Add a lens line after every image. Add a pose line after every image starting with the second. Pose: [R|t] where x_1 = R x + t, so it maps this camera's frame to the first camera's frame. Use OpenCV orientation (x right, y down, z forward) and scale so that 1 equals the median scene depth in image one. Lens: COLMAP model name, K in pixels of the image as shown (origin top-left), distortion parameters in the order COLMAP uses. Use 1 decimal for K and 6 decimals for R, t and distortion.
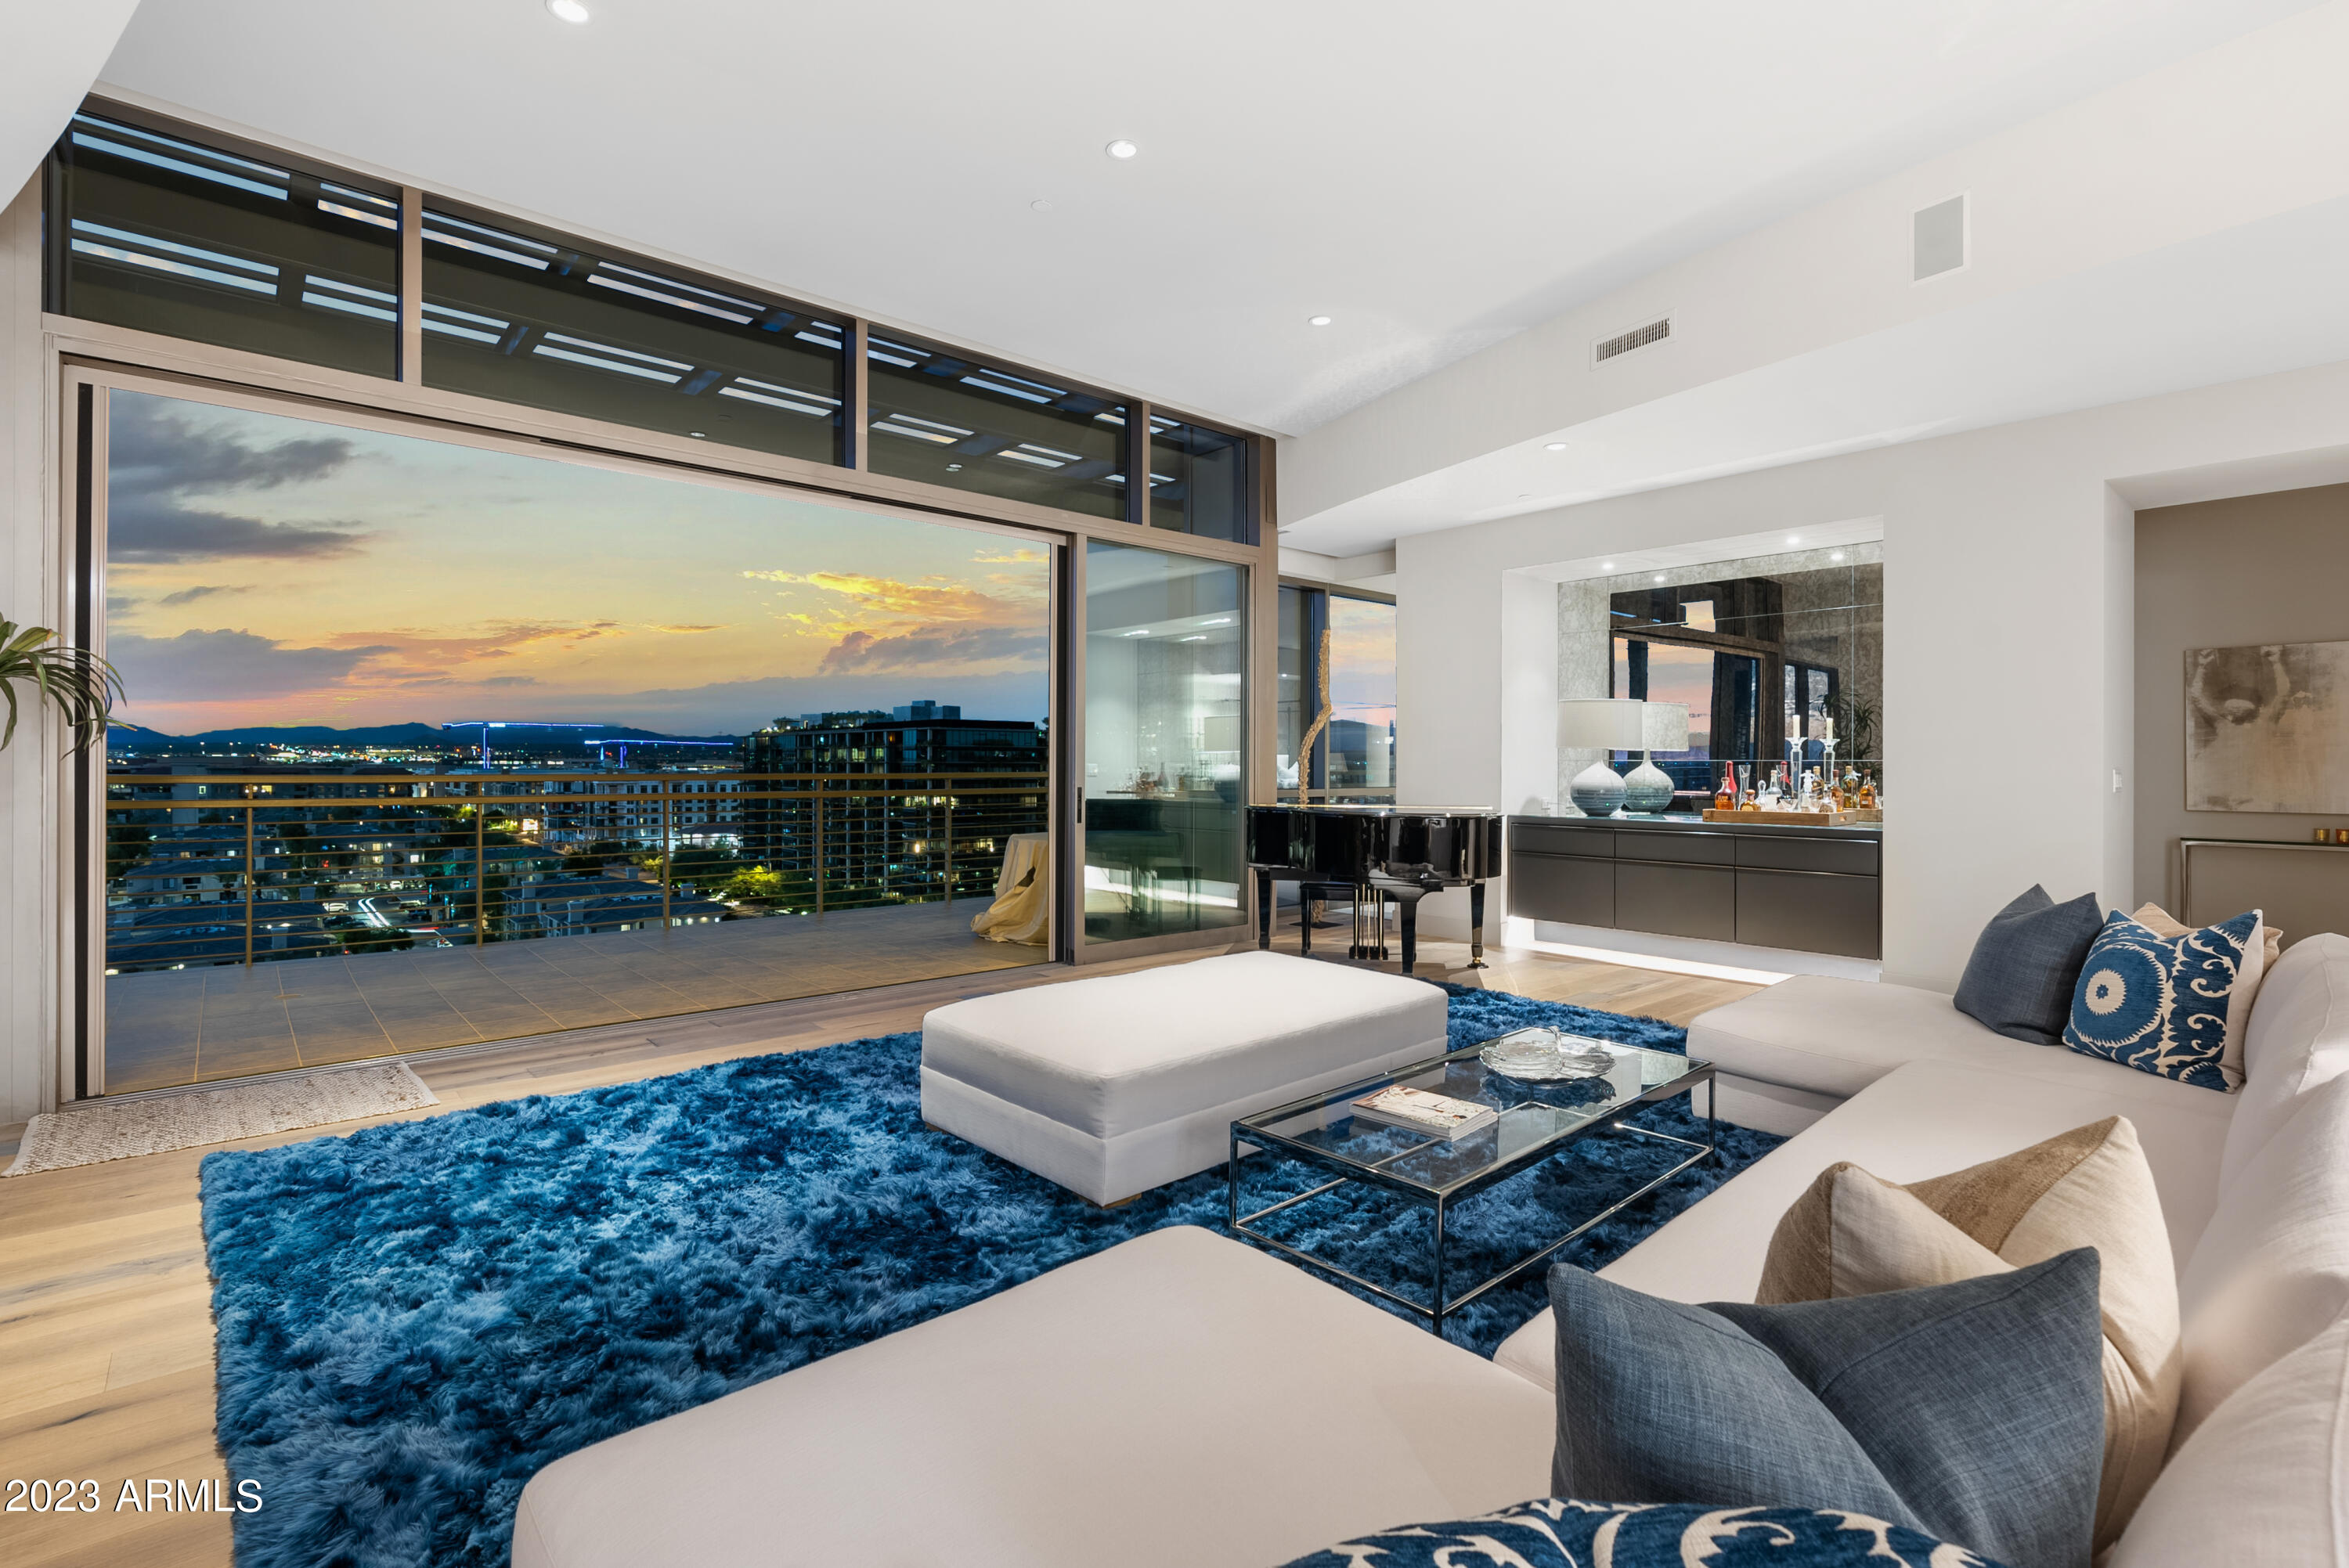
lens RADIAL K [[1062.5, 0, 1172.8], [0, 1062.5, 781.5], [0, 0, 1]] dist [-0.006575, 0.000224]
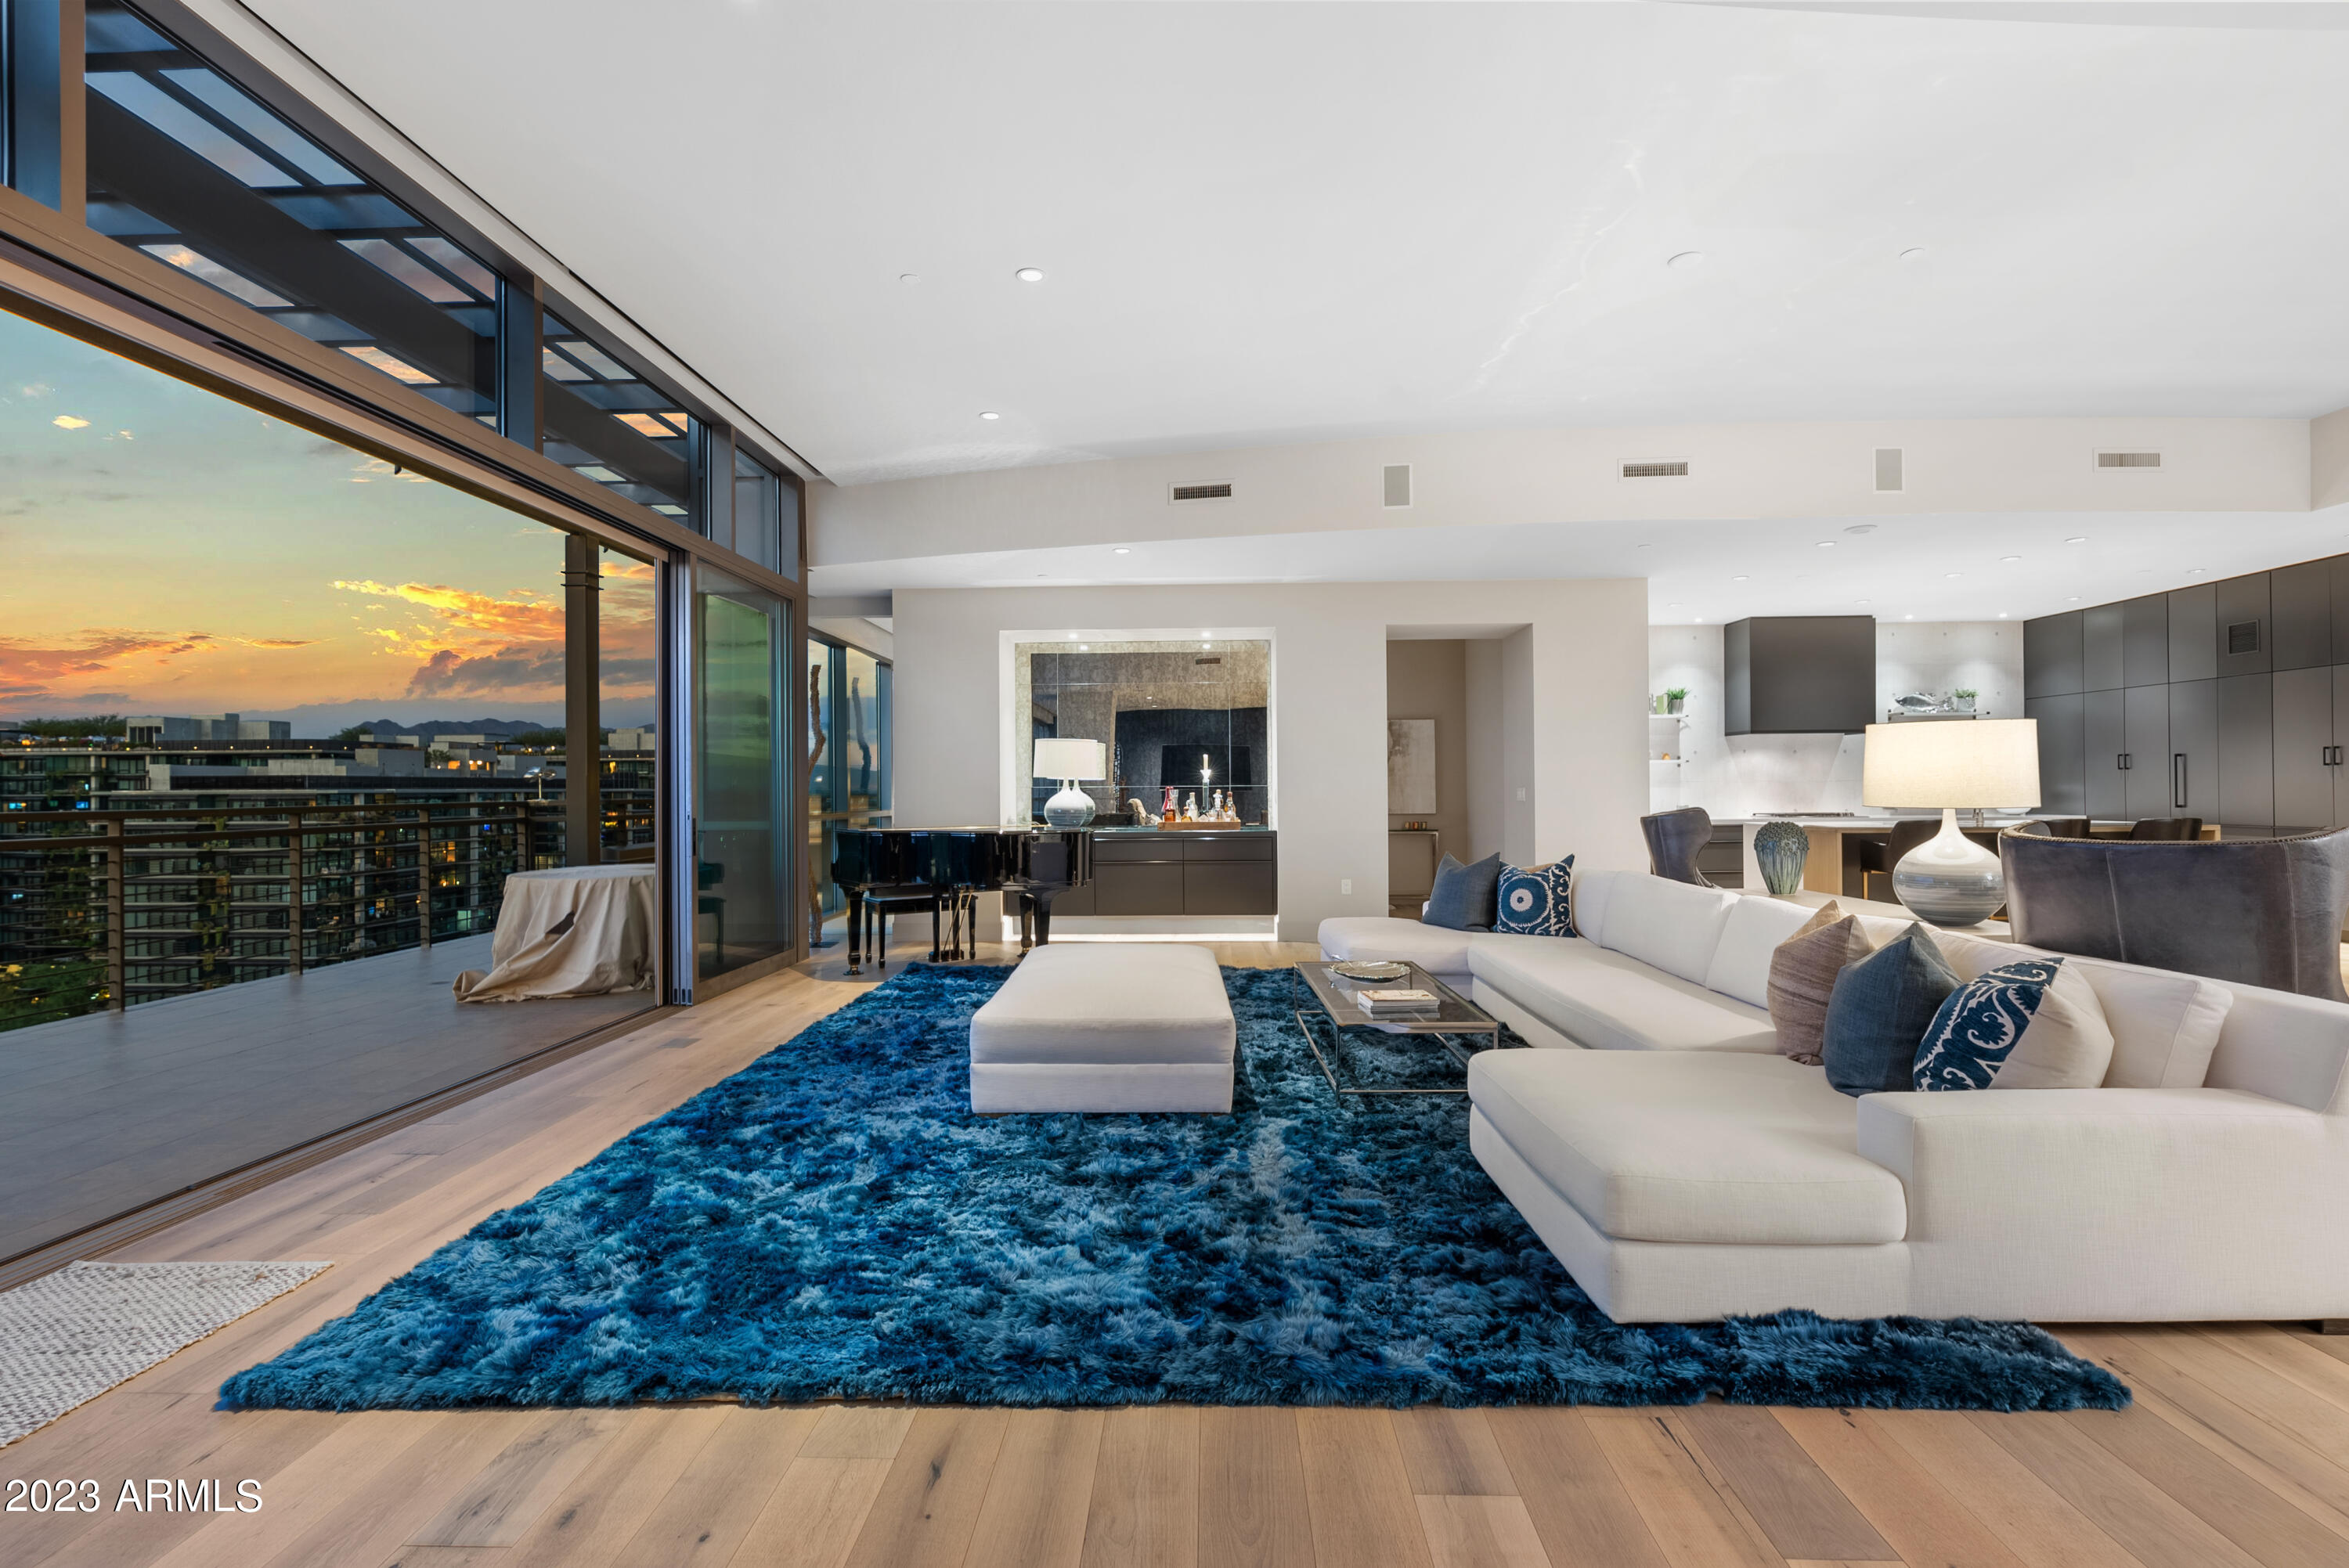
lens RADIAL K [[1062.5, 0, 1165.3], [0, 1062.5, 780.6], [0, 0, 1]] dist [-0.006575, 0.000224]
pose [[0.722988, -0.021391, 0.690529, -0.799535], [0.027281, 0.999625, 0.002403, -0.040658], [-0.690322, 0.017101, 0.723301, 0.001331]]
